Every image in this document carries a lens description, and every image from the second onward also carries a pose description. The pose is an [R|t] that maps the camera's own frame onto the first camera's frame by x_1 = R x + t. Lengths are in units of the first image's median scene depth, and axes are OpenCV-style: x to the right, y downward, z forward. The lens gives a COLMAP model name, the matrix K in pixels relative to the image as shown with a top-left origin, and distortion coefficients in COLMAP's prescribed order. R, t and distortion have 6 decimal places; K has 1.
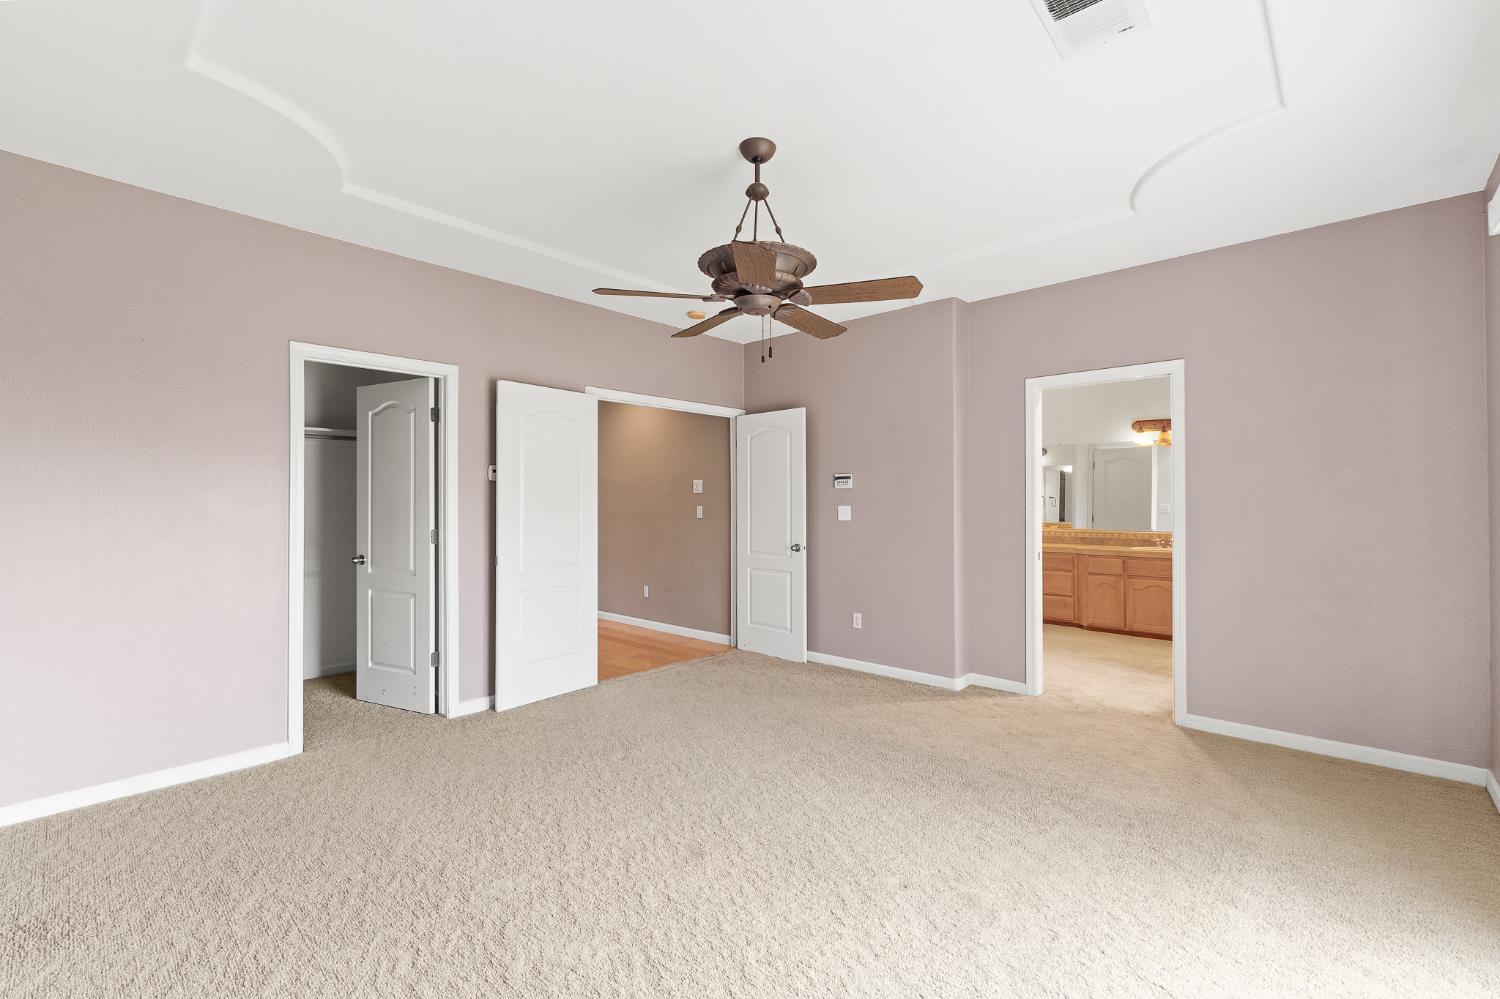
lens RADIAL K [[648.6, 0, 750.0], [0, 648.6, 499.5], [0, 0, 1]] dist [-0.000462, -0.000040]
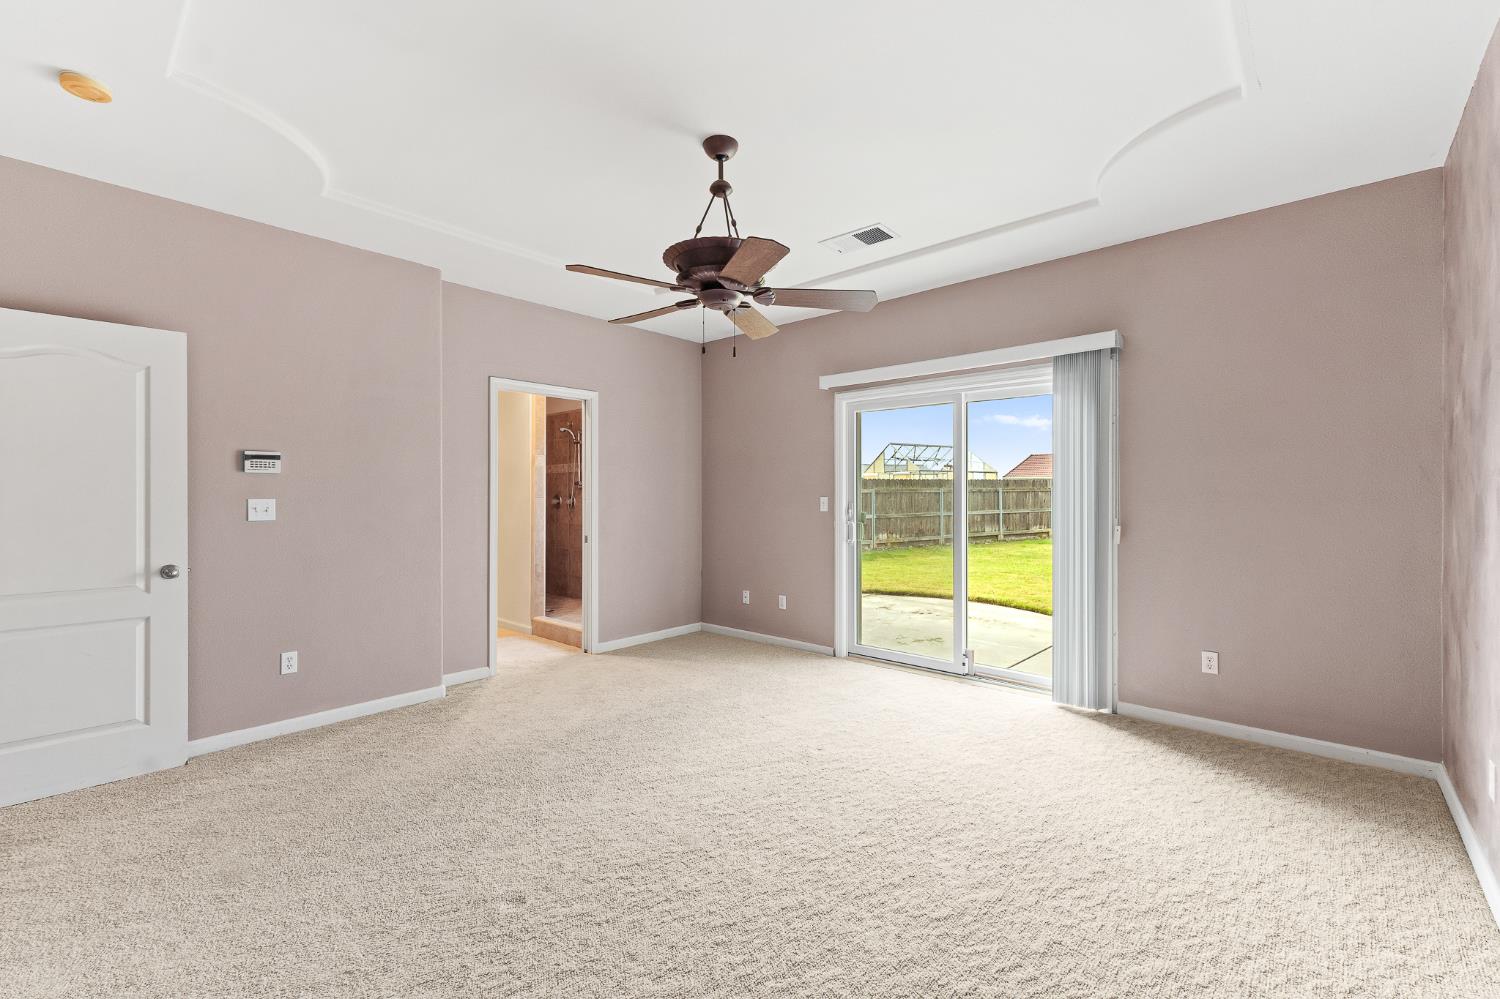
lens RADIAL K [[635.4, 0, 747.7], [0, 635.4, 493.9], [0, 0, 1]] dist [0.006541, 0.000147]
pose [[-0.019815, 0.001839, 0.999802, -0.627527], [-0.006075, 0.999980, -0.001960, 0.003081], [-0.999785, -0.006113, -0.019804, 0.607925]]
